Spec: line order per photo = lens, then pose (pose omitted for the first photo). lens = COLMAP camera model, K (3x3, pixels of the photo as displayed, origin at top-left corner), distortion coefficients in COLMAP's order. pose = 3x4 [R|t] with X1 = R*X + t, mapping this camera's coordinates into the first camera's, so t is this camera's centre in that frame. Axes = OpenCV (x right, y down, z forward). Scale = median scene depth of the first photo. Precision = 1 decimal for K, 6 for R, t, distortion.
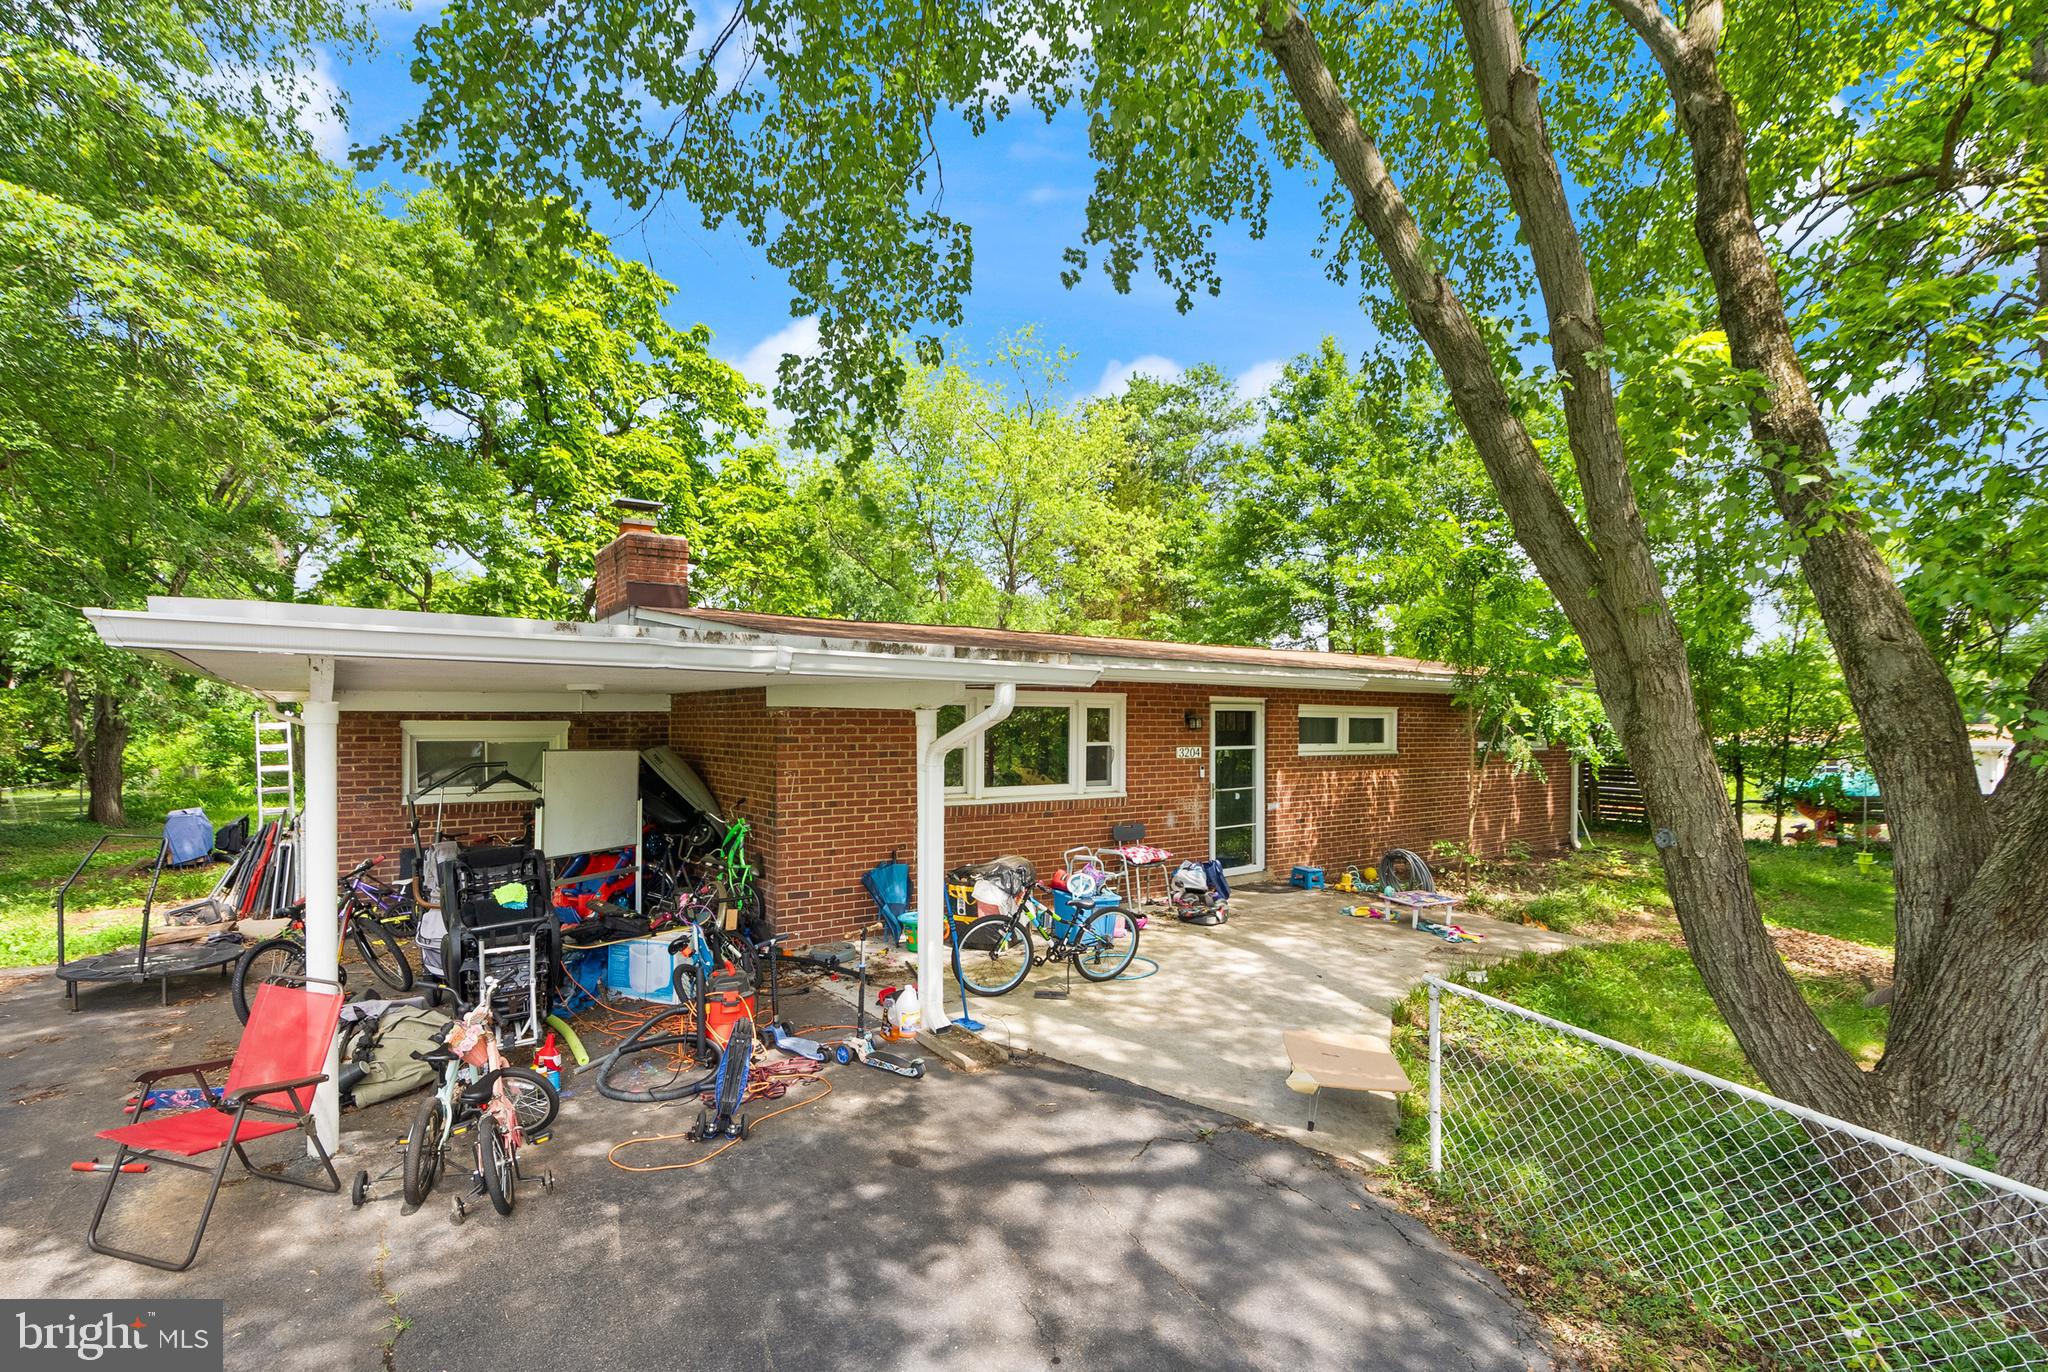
lens RADIAL K [[972.0, 0, 1023.1], [0, 972.0, 697.6], [0, 0, 1]] dist [-0.001434, 0.002457]
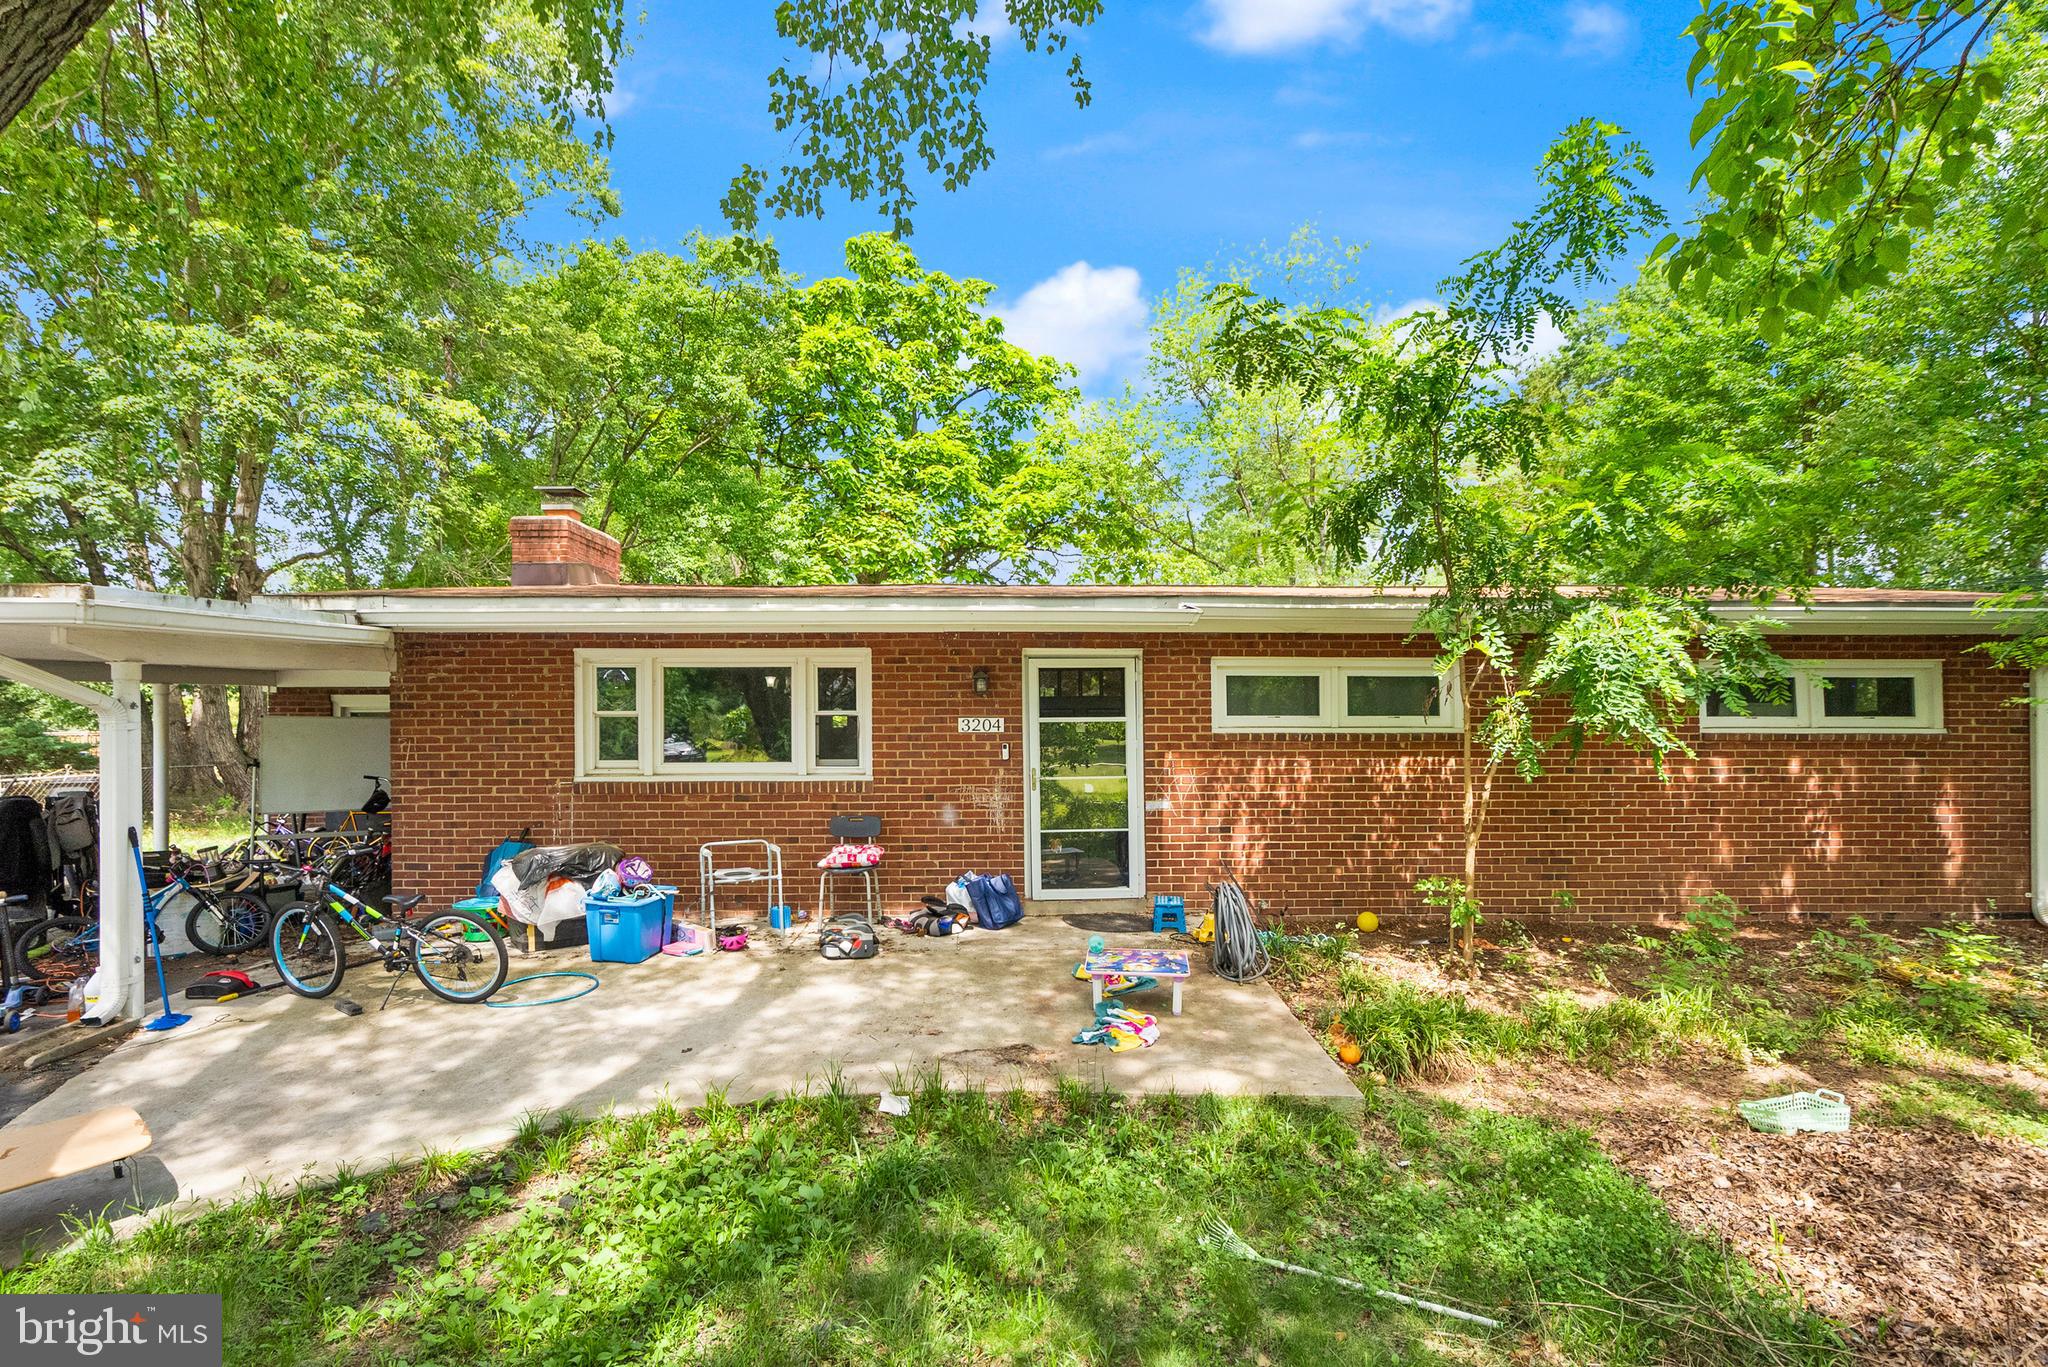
lens RADIAL K [[972.0, 0, 1028.4], [0, 972.0, 685.2], [0, 0, 1]] dist [-0.001434, 0.002457]
pose [[0.828288, -0.021955, -0.559873, 0.526145], [0.019752, 0.999755, -0.009983, 0.029110], [0.559955, -0.002790, 0.828518, 0.350405]]
